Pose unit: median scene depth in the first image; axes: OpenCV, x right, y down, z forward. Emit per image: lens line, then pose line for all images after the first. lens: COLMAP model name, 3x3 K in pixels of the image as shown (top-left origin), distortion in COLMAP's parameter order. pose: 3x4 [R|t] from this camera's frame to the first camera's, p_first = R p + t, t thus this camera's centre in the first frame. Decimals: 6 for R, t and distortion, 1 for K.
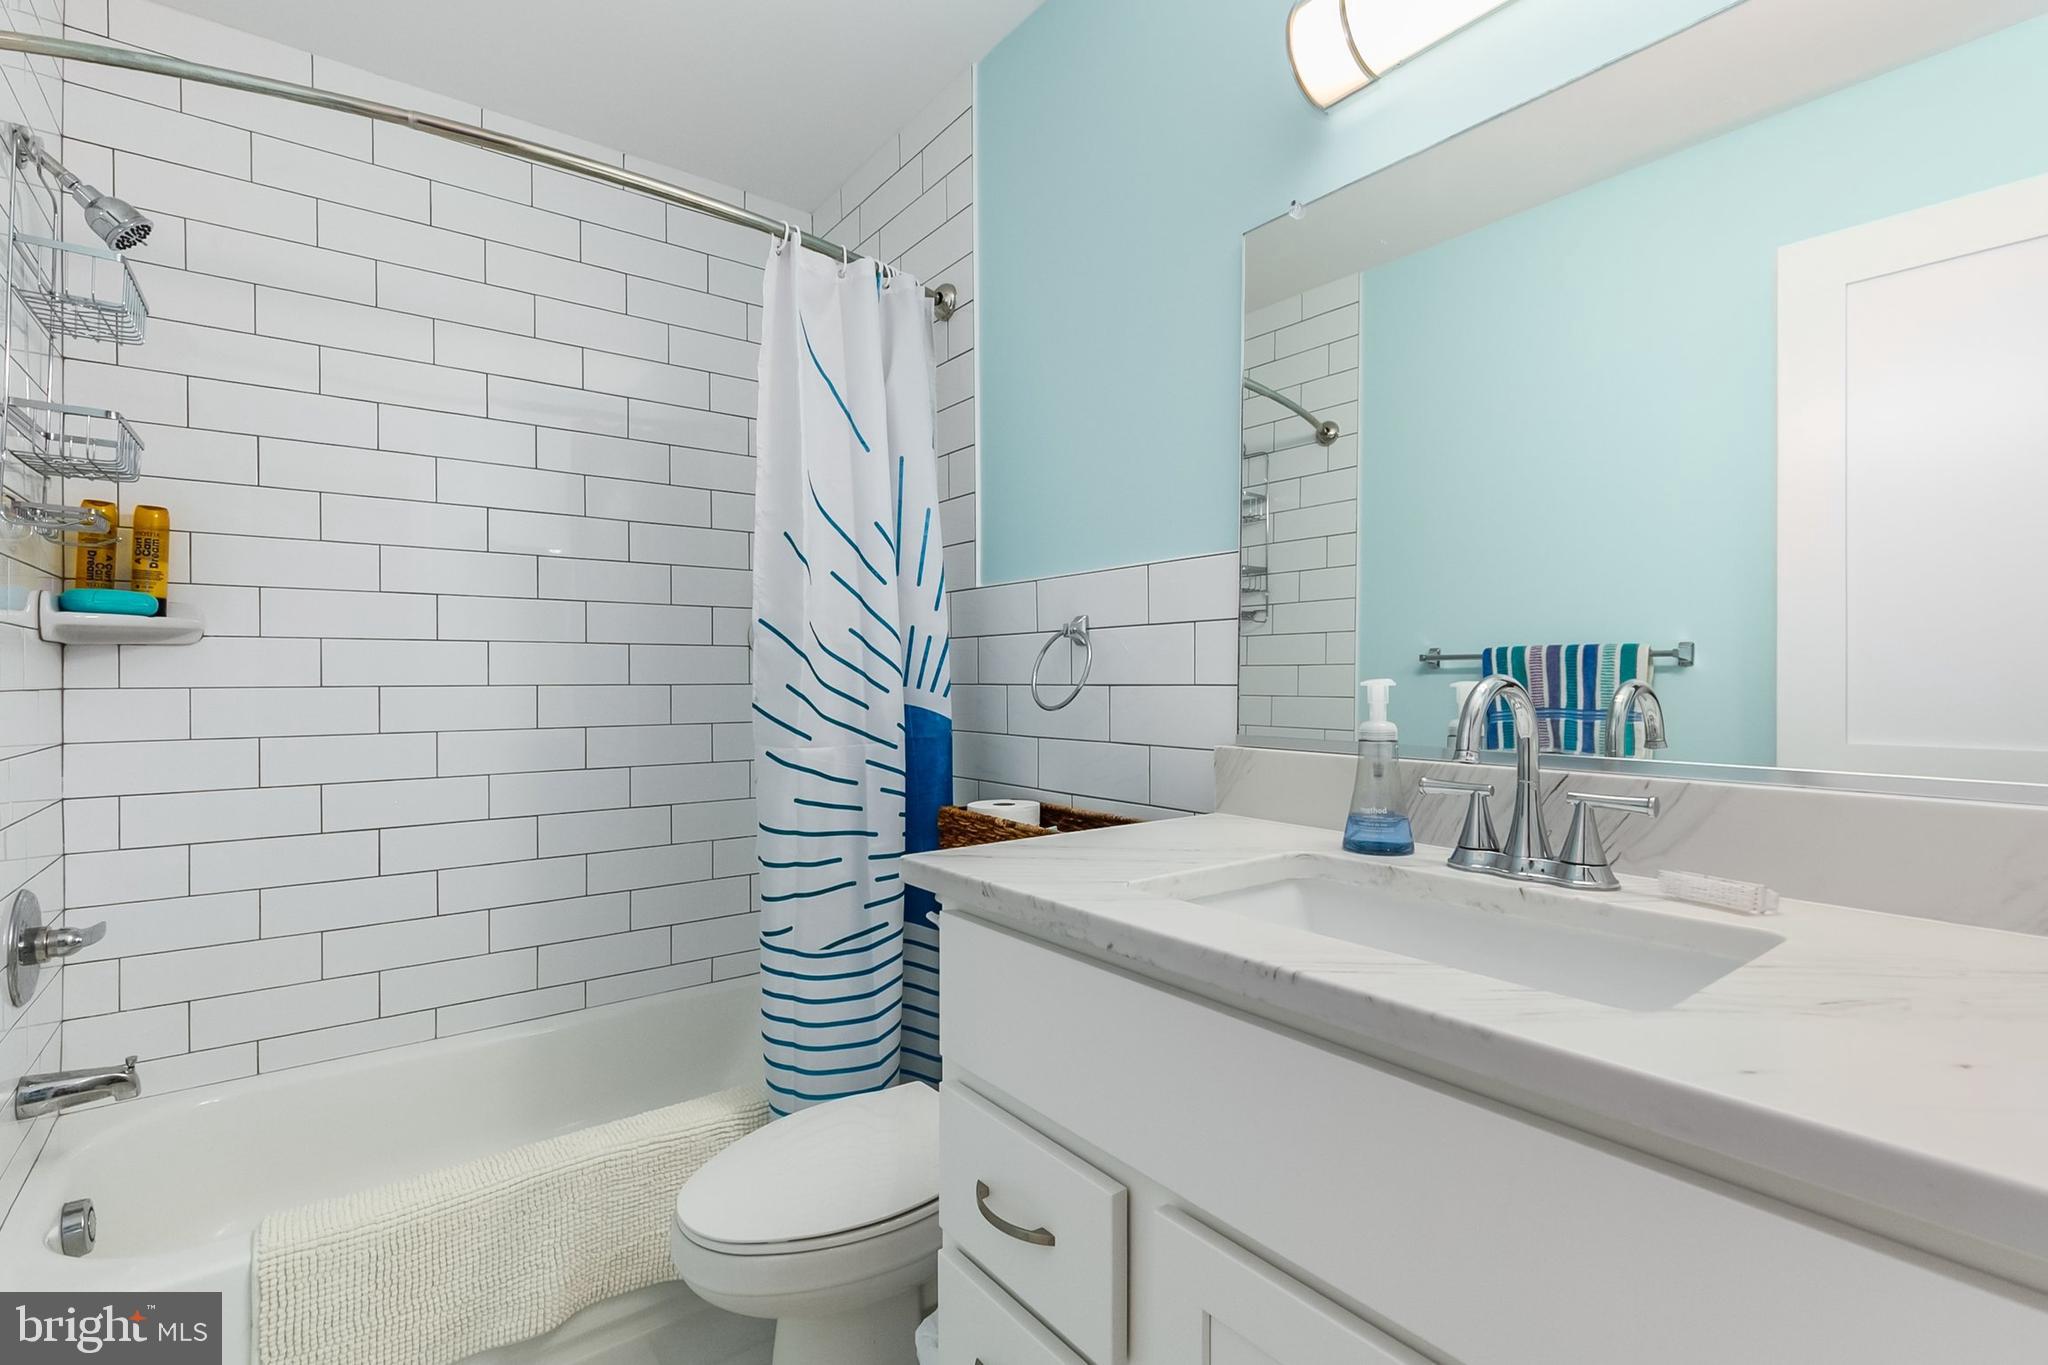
lens RADIAL K [[935.3, 0, 1035.1], [0, 935.3, 693.1], [0, 0, 1]] dist [0.011140, -0.002168]
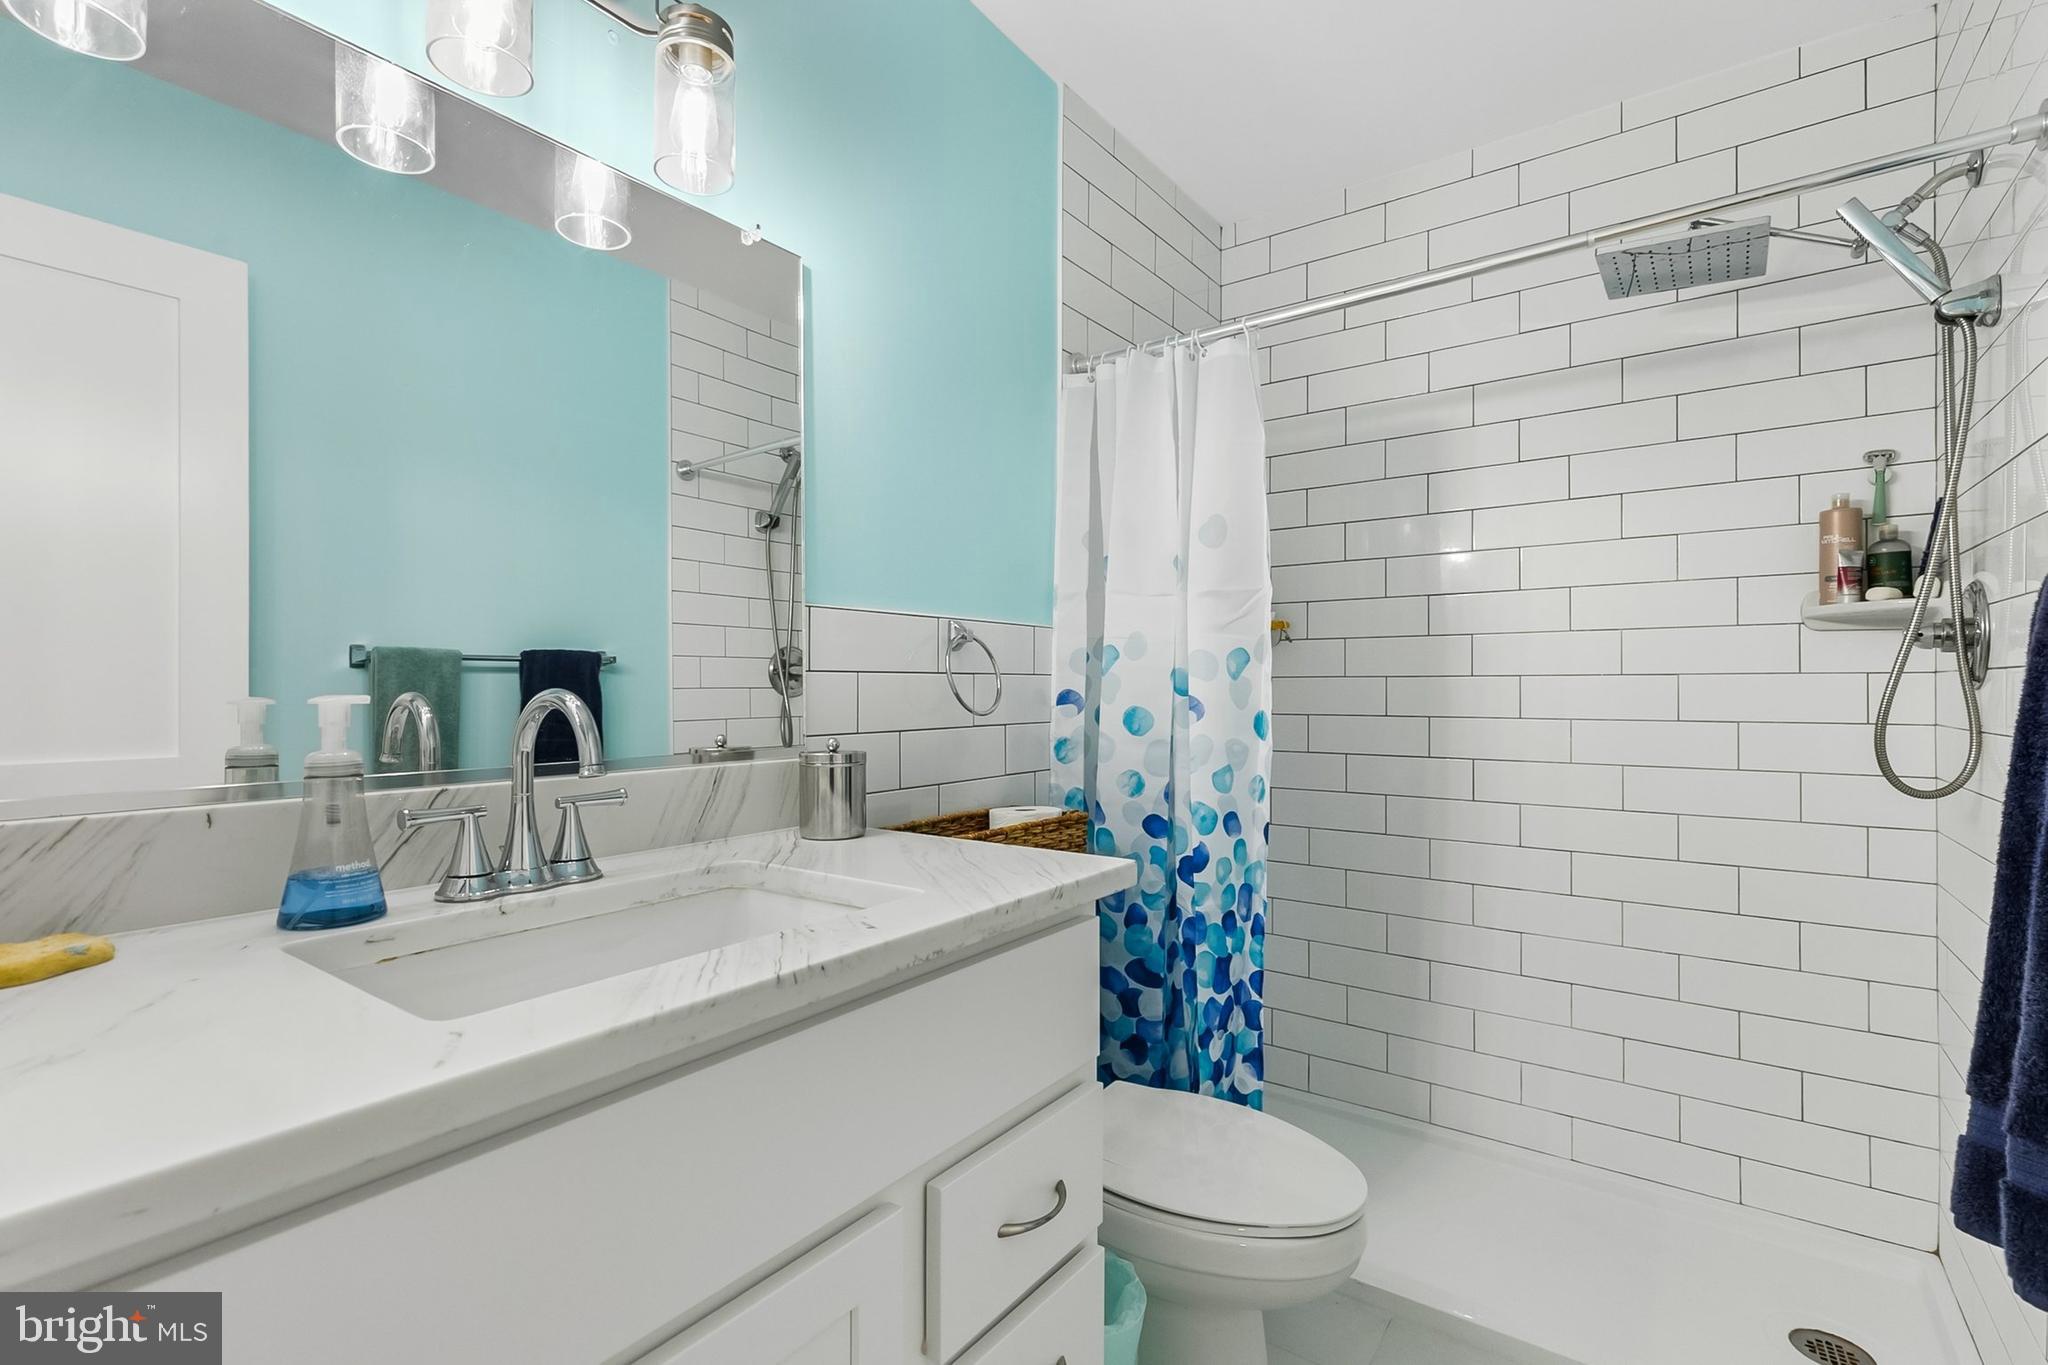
lens RADIAL K [[935.3, 0, 1035.5], [0, 935.3, 677.0], [0, 0, 1]] dist [0.011140, -0.002168]
pose [[-0.271364, 0.016972, 0.962327, -0.554227], [0.012392, 0.999823, -0.014139, -0.012470], [-0.962397, 0.008088, -0.271526, 0.678303]]
